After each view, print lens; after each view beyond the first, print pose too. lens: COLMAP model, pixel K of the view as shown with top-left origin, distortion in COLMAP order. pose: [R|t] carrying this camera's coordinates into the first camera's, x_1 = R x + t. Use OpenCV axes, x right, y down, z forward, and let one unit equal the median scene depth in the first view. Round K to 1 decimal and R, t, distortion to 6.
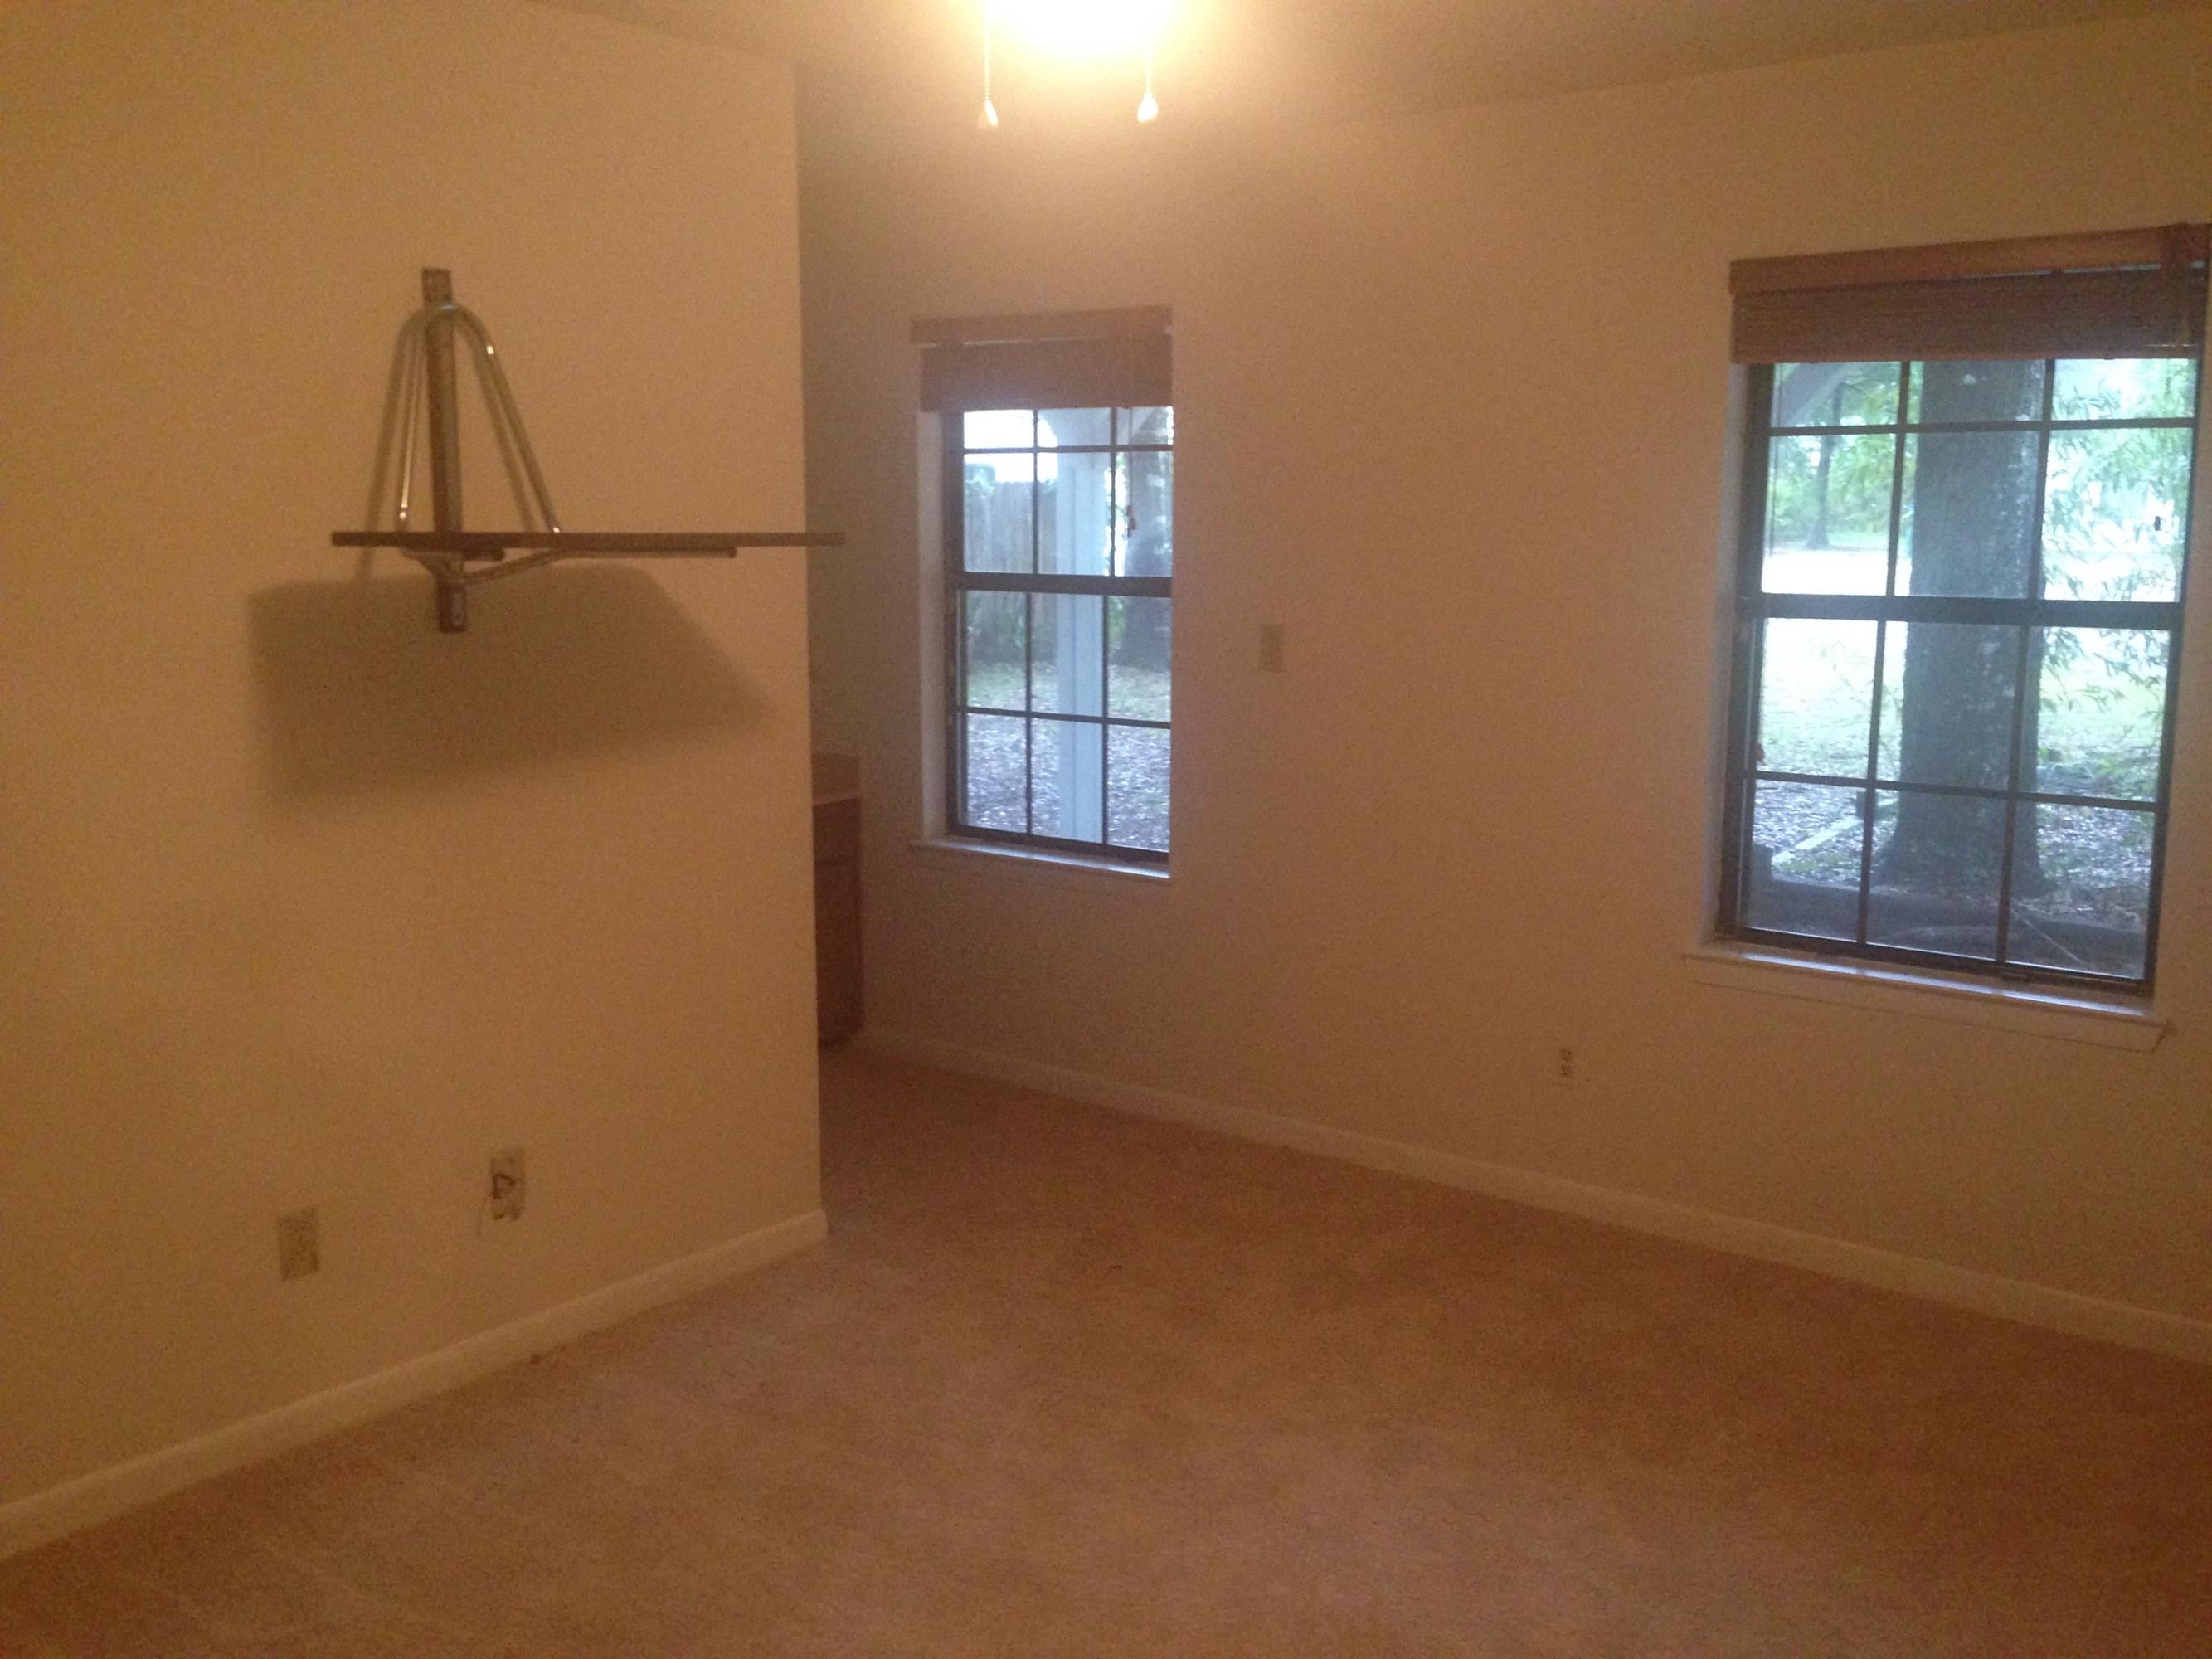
lens RADIAL K [[2016.5, 0, 1091.5], [0, 2016.5, 829.5], [0, 0, 1]] dist [0.120174, -0.219713]
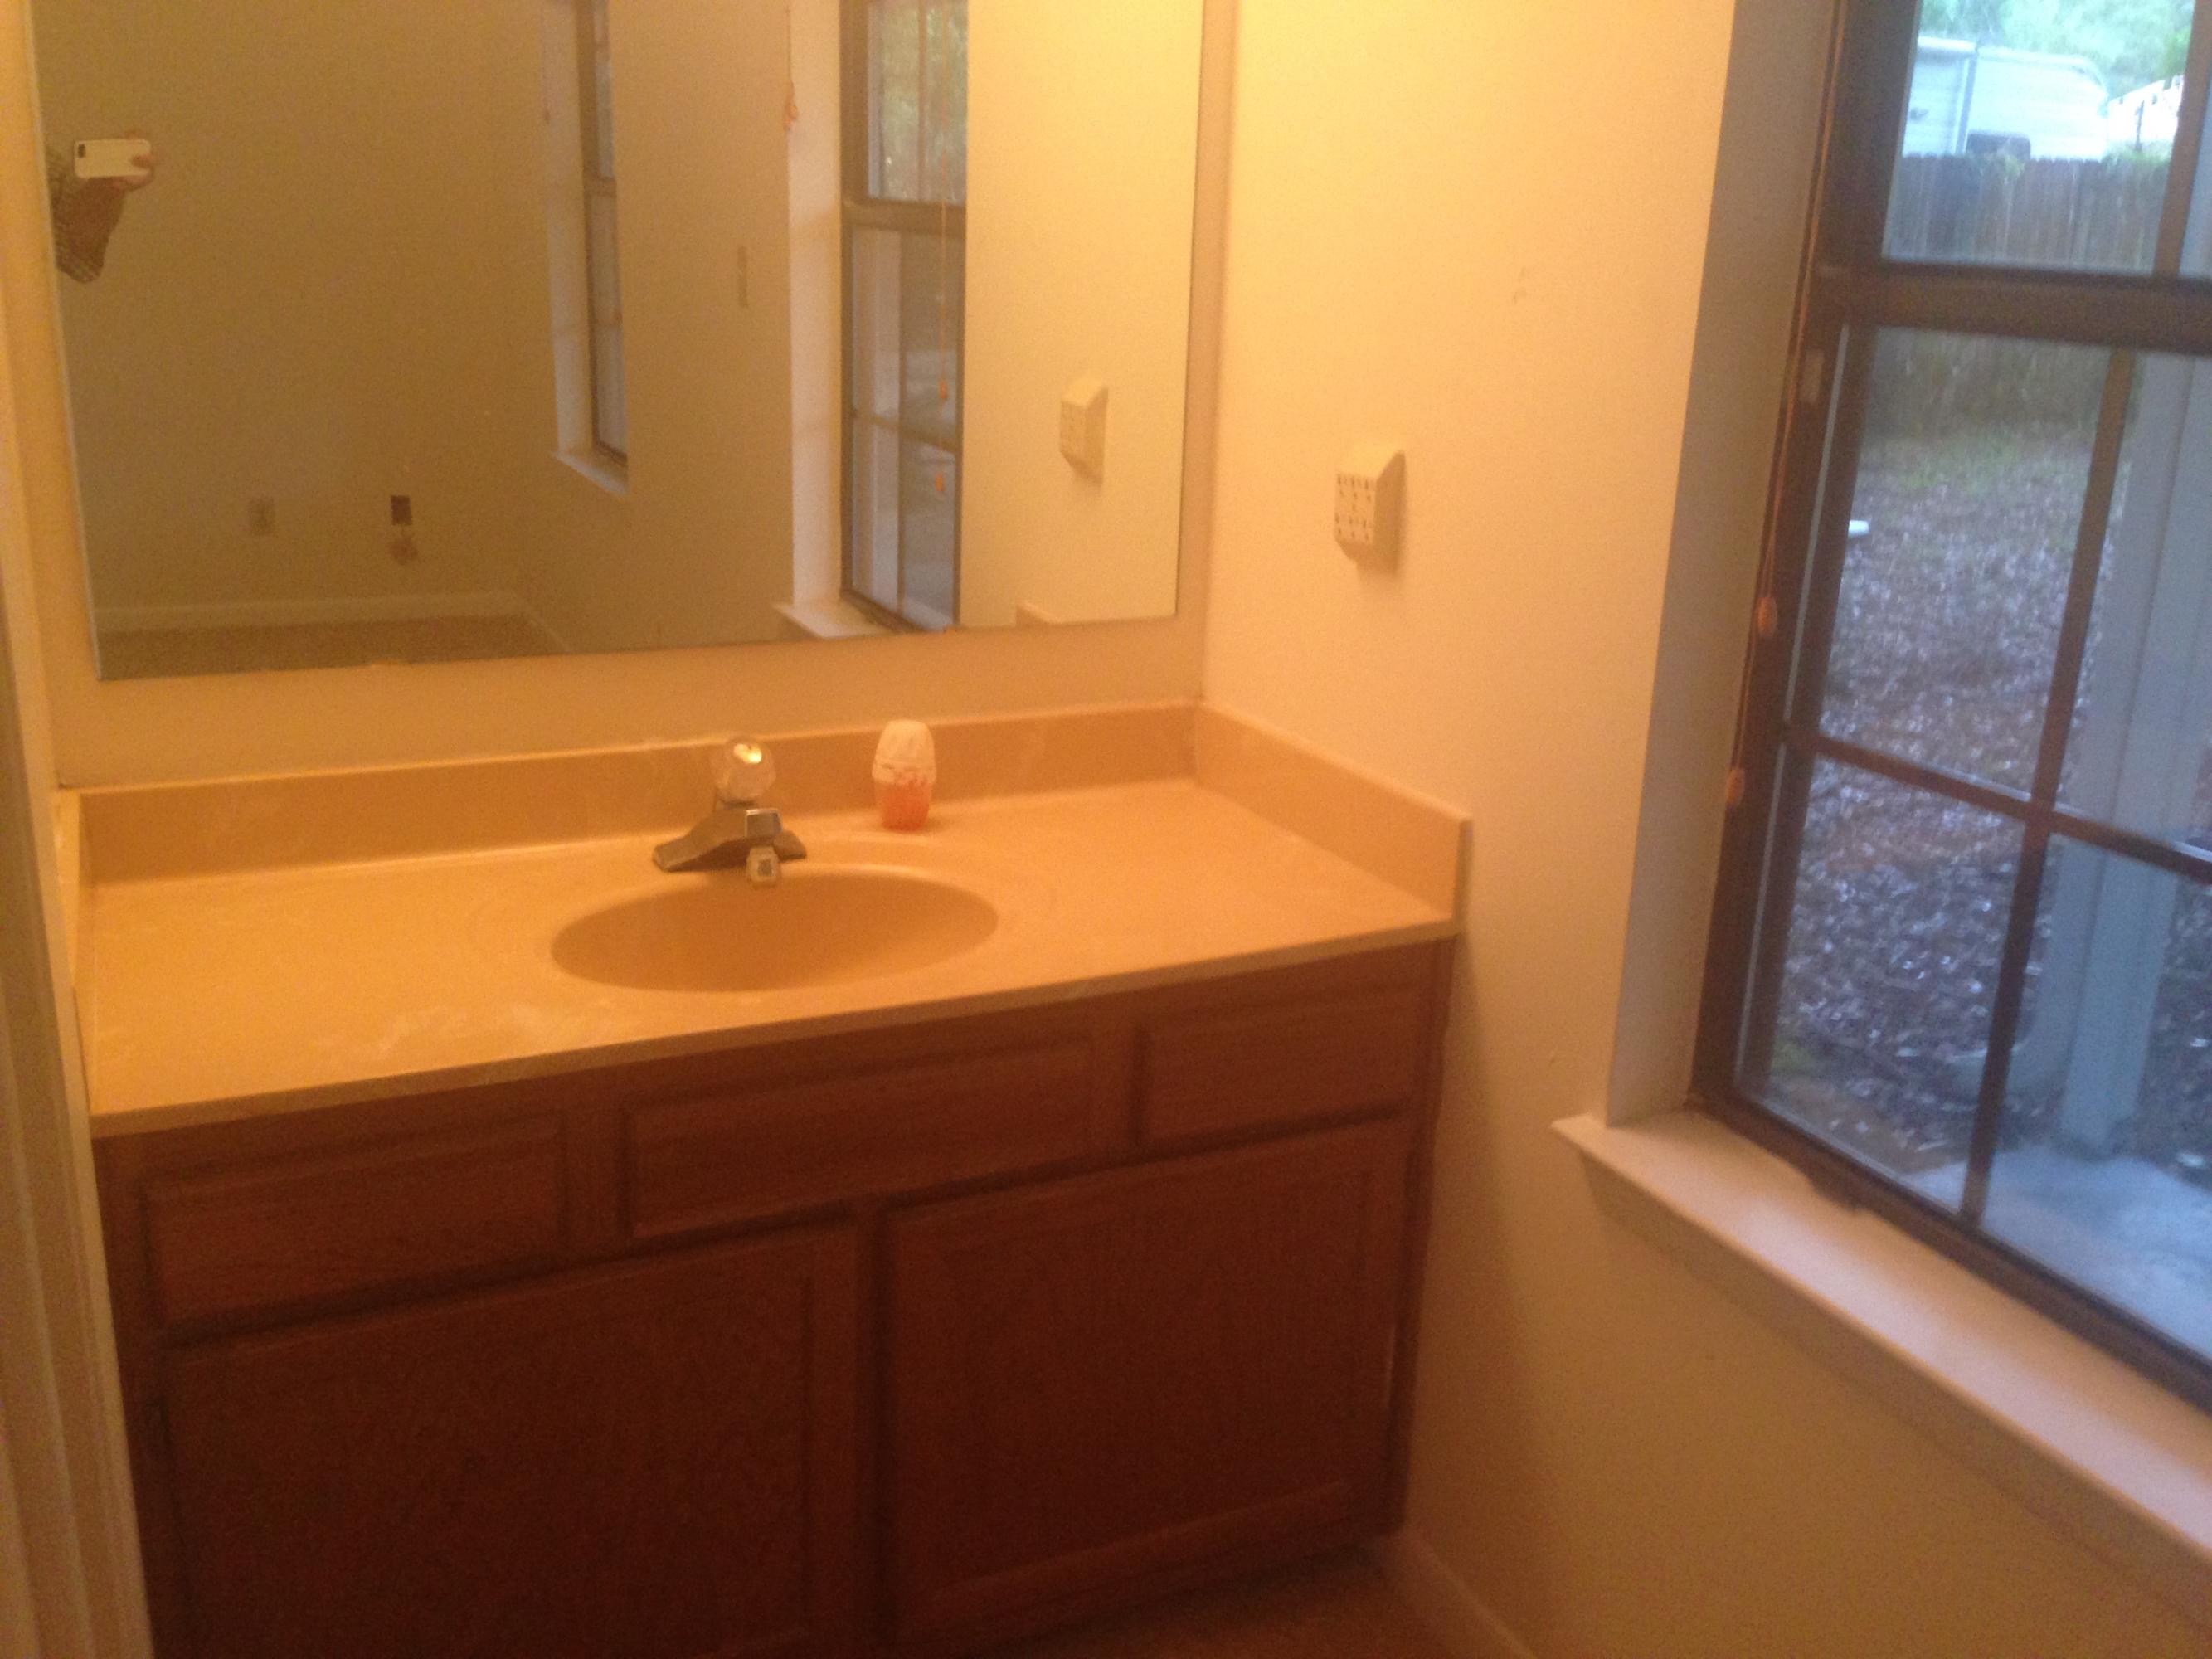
lens RADIAL K [[2016.5, 0, 1091.5], [0, 2016.5, 829.5], [0, 0, 1]] dist [0.120174, -0.219713]
pose [[0.897096, 0.153637, -0.414263, -0.012692], [-0.096342, 0.983055, 0.155953, -0.034734], [0.431204, -0.099994, 0.896697, 0.287329]]
